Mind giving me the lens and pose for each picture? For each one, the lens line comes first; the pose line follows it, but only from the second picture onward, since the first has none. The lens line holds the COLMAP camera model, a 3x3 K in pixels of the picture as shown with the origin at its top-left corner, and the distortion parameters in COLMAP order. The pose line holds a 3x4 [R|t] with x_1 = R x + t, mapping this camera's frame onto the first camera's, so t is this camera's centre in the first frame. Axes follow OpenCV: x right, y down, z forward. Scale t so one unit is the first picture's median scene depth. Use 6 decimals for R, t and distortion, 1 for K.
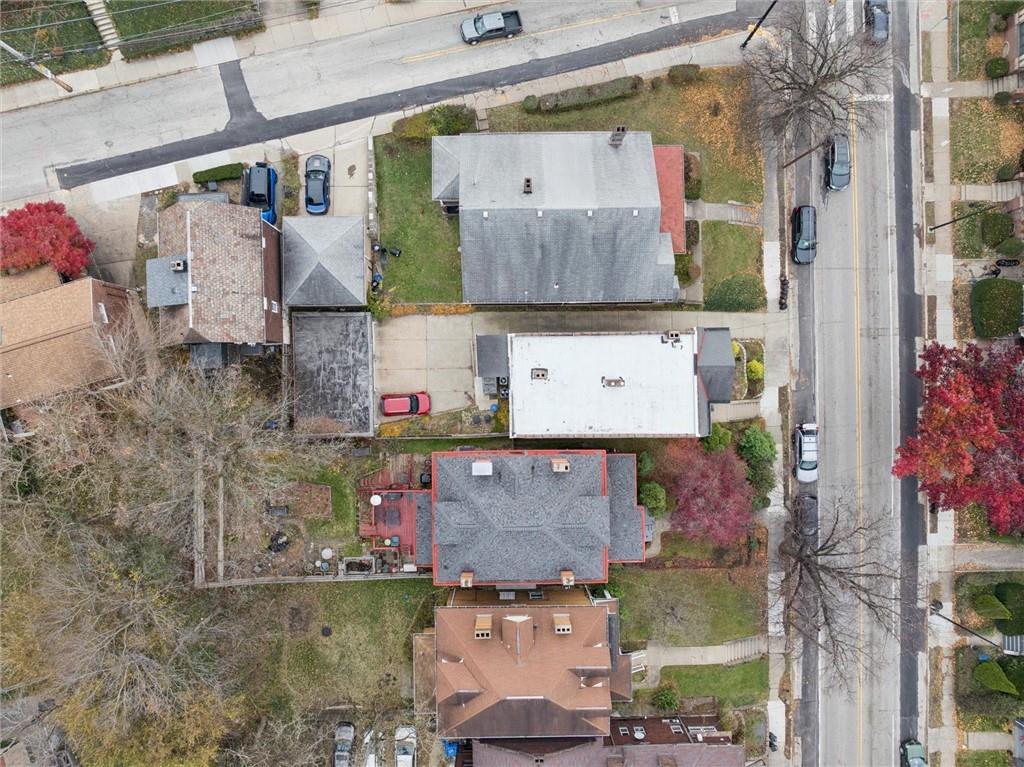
lens RADIAL K [[805.2, 0, 512.0], [0, 805.2, 383.5], [0, 0, 1]] dist [-0.004487, -0.000162]
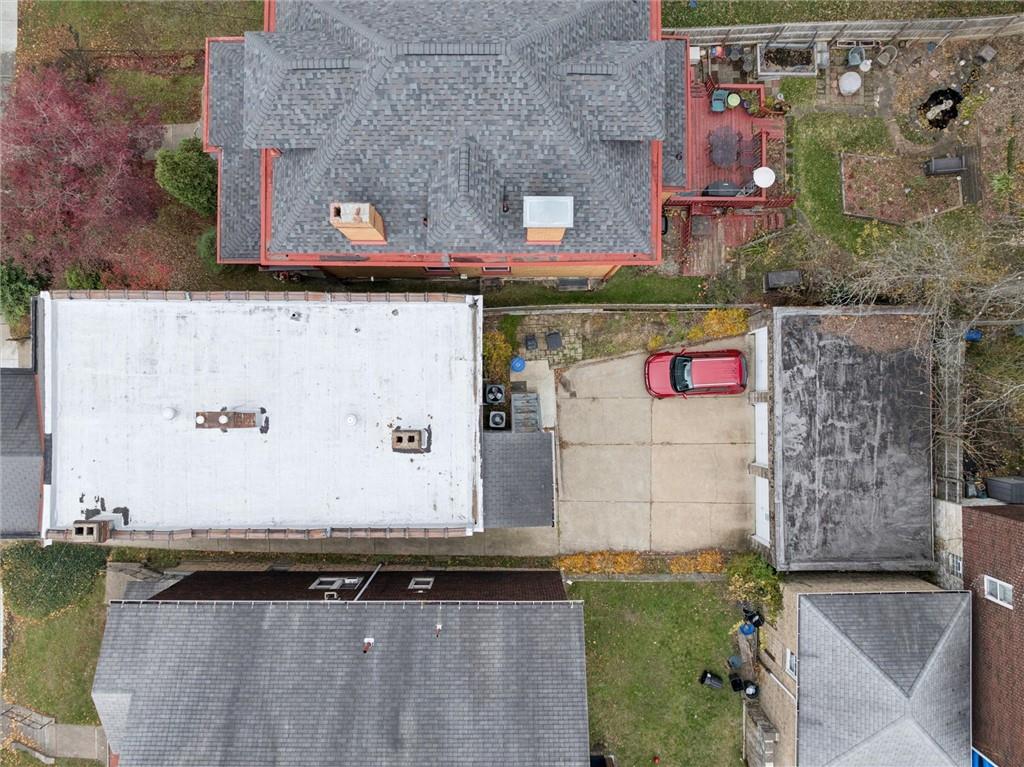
lens RADIAL K [[800.6, 0, 453.8], [0, 800.6, 416.2], [0, 0, 1]] dist [0.002181, 0.001324]
pose [[-0.998034, -0.015156, 0.060821, -0.013656], [0.013143, -0.999357, -0.033366, 0.014436], [0.061287, -0.032501, 0.997591, 0.510024]]
